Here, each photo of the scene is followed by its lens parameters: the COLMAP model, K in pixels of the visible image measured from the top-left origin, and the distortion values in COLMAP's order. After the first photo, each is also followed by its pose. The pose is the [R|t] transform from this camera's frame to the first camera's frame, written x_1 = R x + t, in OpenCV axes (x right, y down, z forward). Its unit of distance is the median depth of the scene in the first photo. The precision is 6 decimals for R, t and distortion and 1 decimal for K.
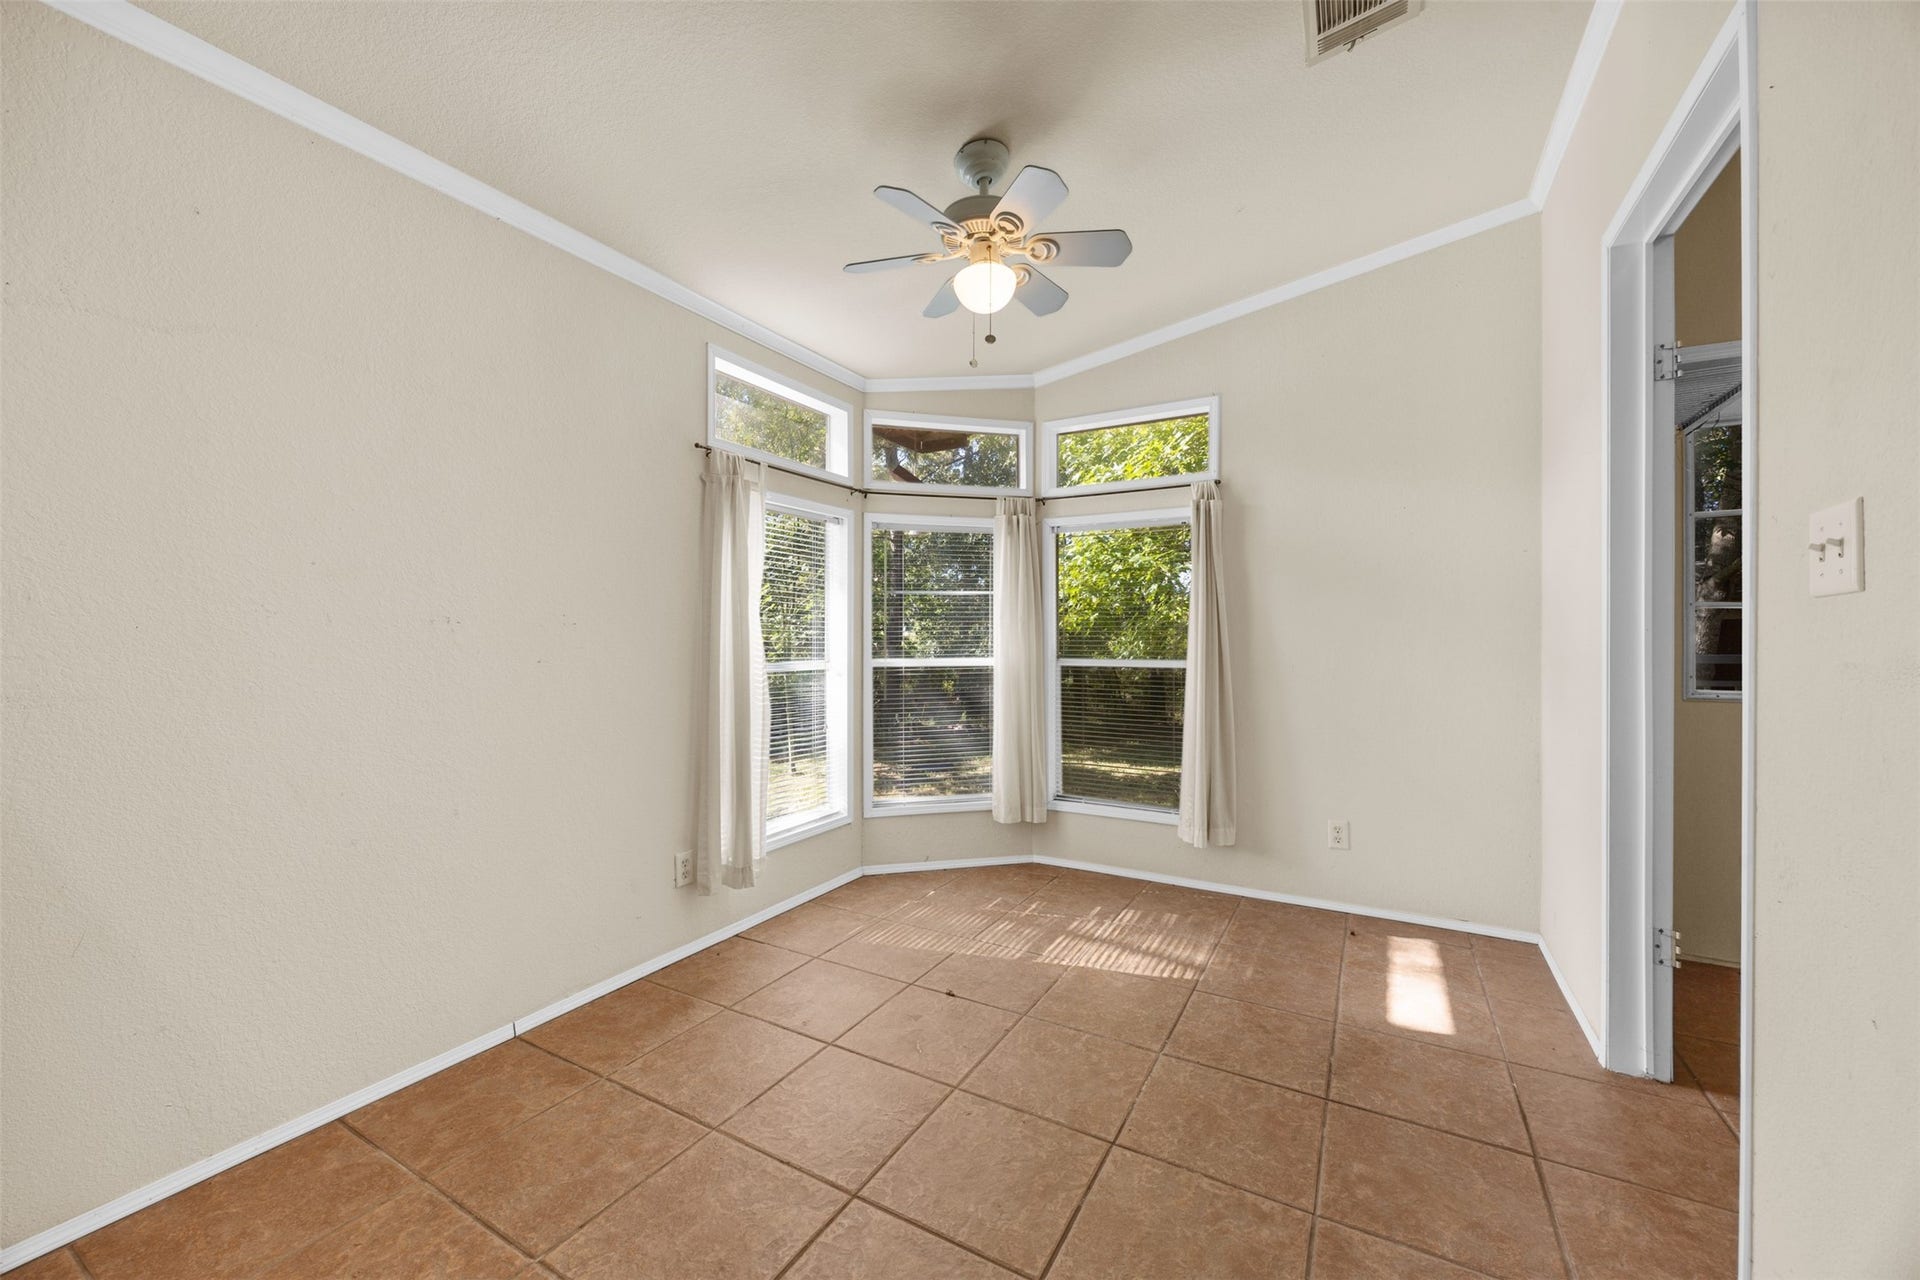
lens RADIAL K [[730.4, 0, 962.2], [0, 730.4, 638.2], [0, 0, 1]] dist [0.000224, 0.000134]
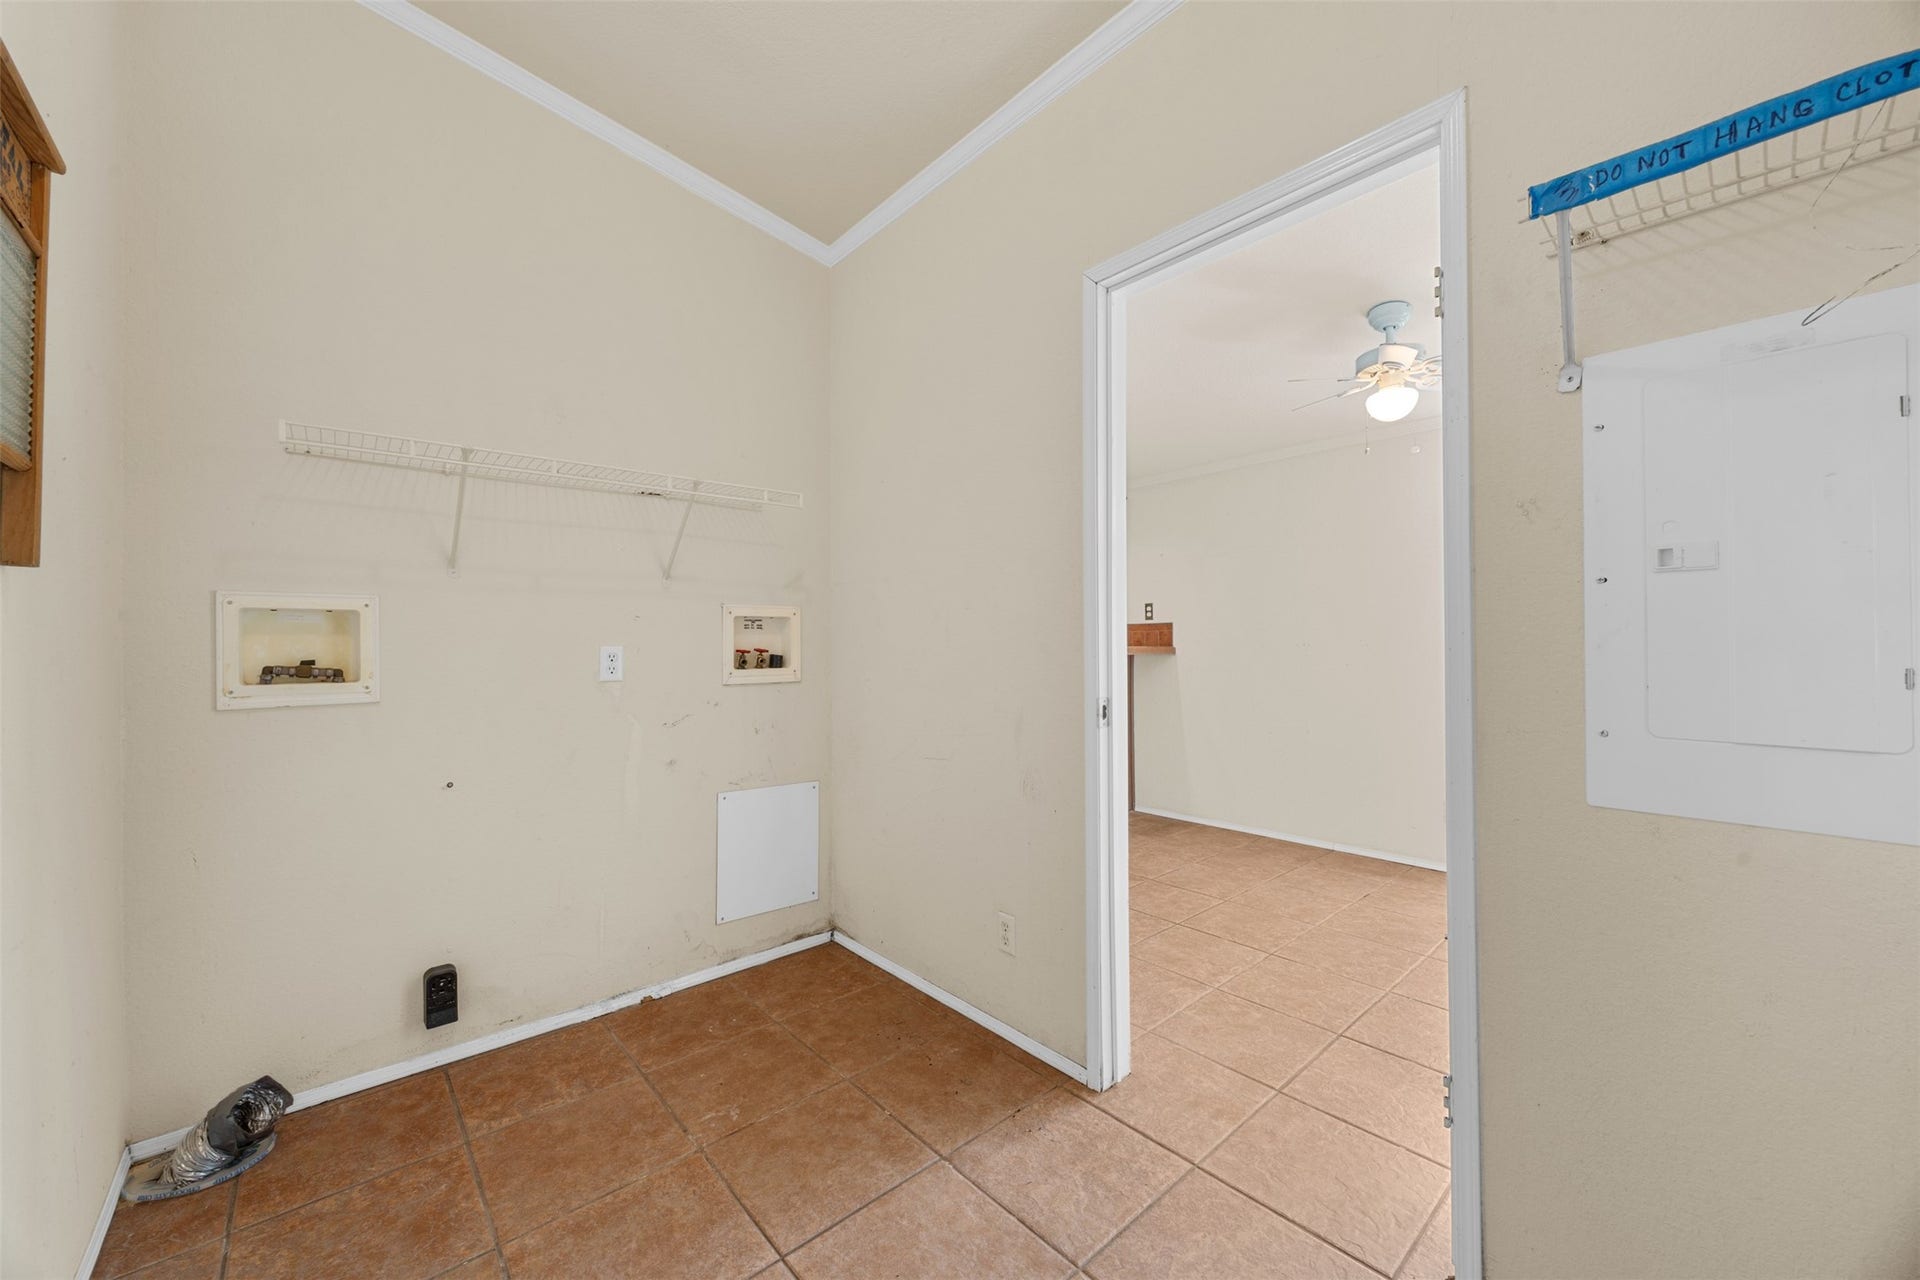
lens RADIAL K [[730.4, 0, 962.2], [0, 730.4, 638.2], [0, 0, 1]] dist [0.000224, 0.000134]
pose [[-0.322694, -0.005836, -0.946485, 1.804813], [0.002783, 0.999971, -0.007115, -0.022792], [0.946499, -0.004930, -0.322668, 0.775928]]
